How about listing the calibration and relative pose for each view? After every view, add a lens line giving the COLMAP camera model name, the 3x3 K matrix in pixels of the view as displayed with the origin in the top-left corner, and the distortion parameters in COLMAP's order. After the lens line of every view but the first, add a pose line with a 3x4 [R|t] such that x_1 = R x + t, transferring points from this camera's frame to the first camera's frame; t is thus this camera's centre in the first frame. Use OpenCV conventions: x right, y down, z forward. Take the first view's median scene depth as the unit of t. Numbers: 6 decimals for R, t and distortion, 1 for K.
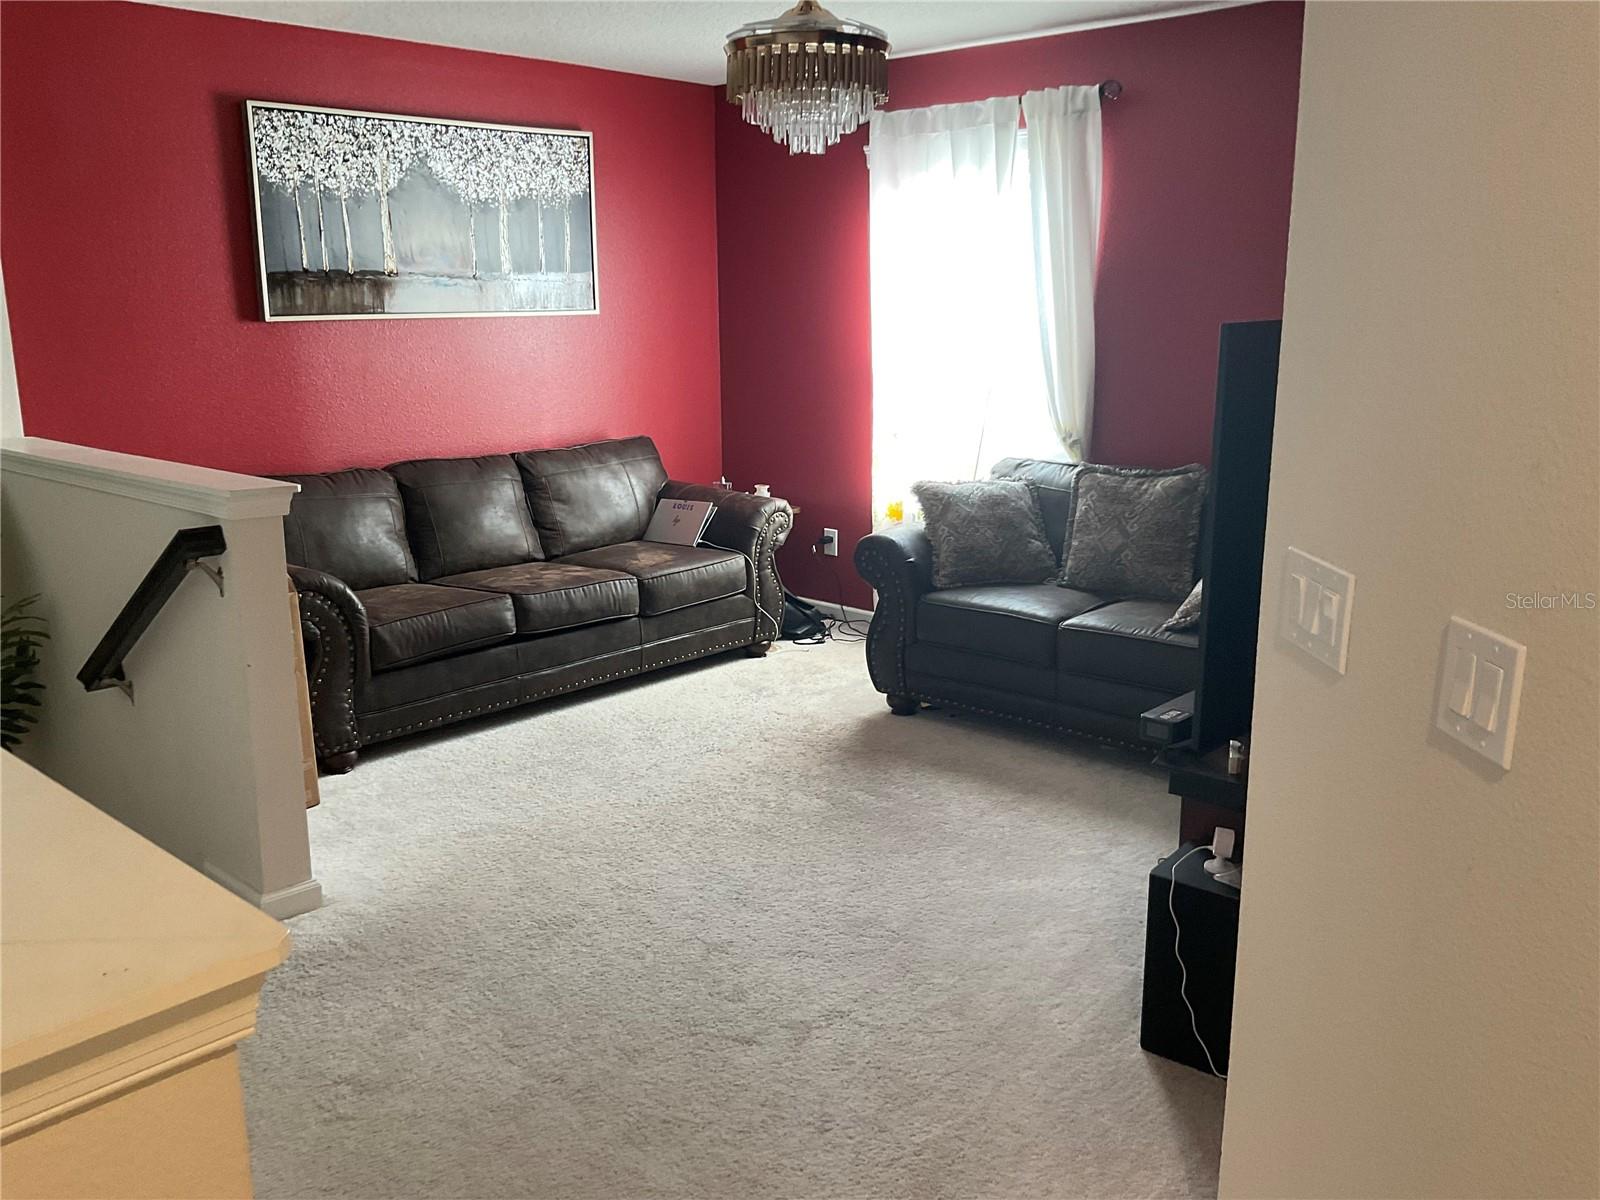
lens RADIAL K [[1353.5, 0, 800.0], [0, 1353.5, 600.0], [0, 0, 1]] dist [0.158871, -0.355573]
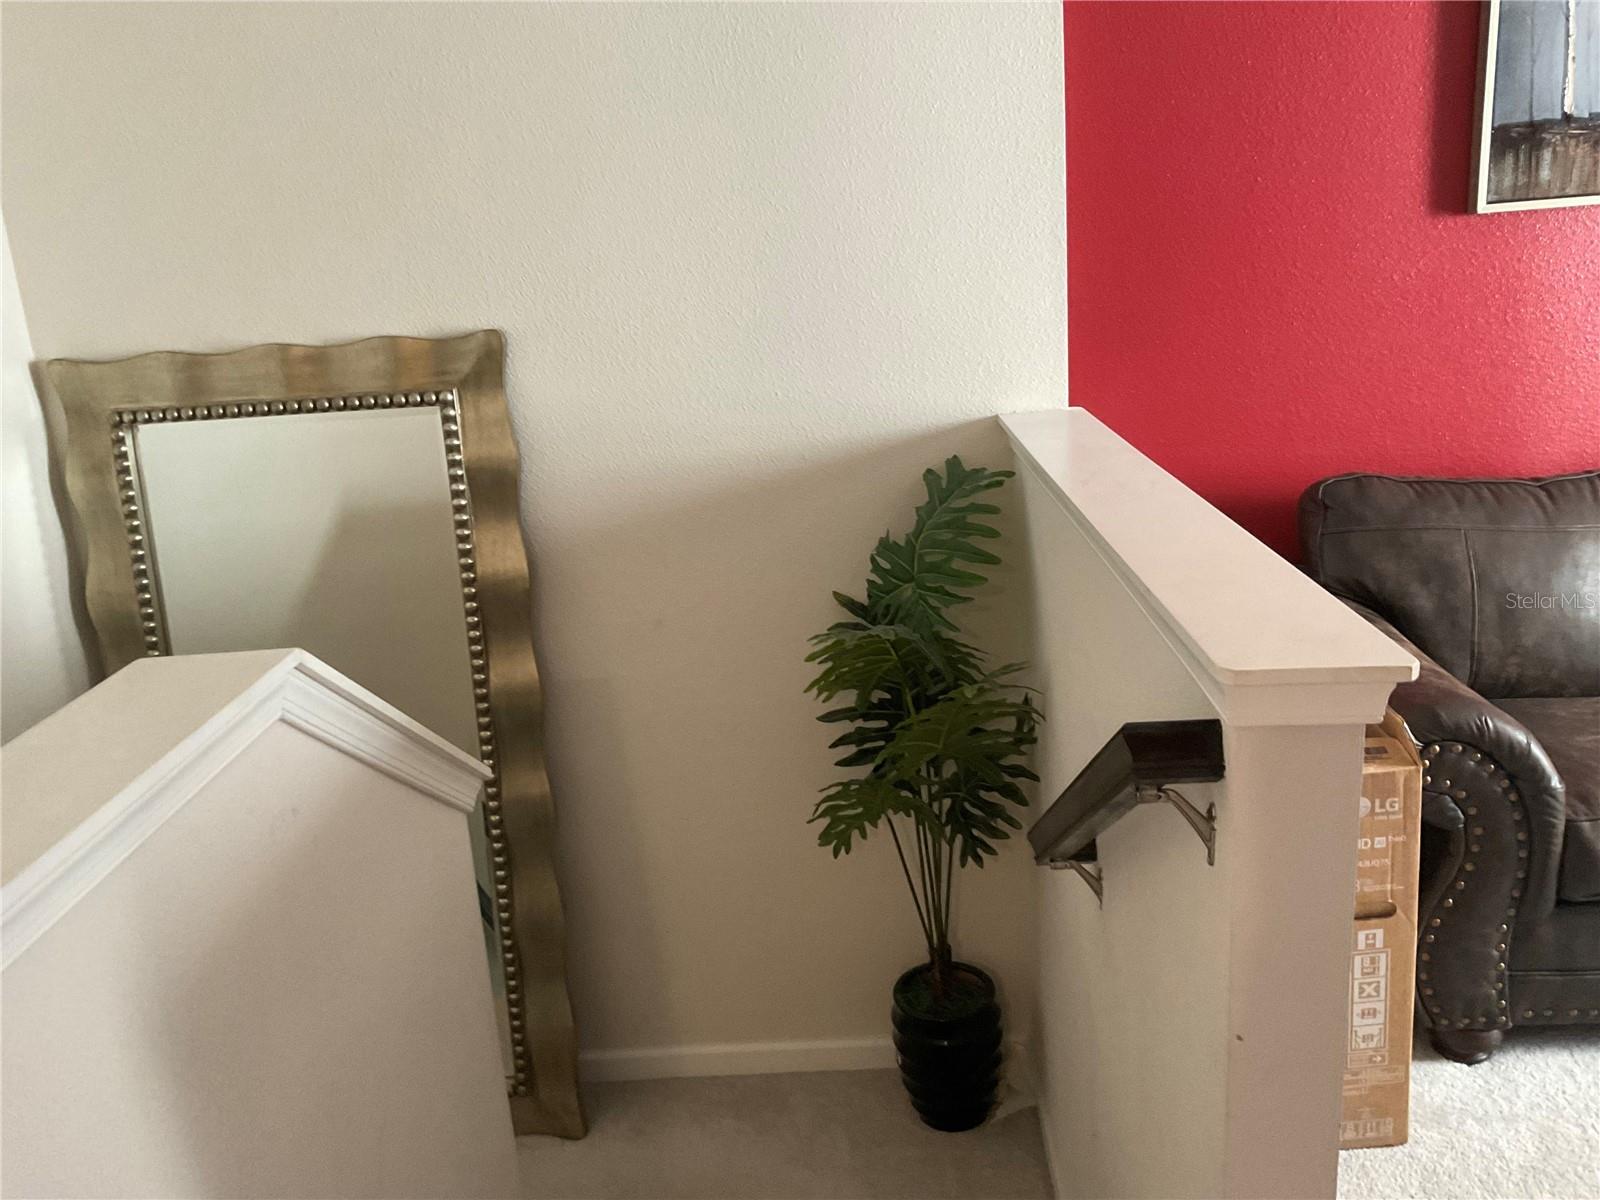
lens RADIAL K [[1358.8, 0, 800.0], [0, 1358.8, 600.0], [0, 0, 1]] dist [-0.003588, -0.005110]
pose [[0.663643, 0.167156, -0.729135, -0.147973], [-0.103620, 0.985859, 0.131698, -0.096896], [0.740838, -0.011847, 0.671579, 0.446402]]
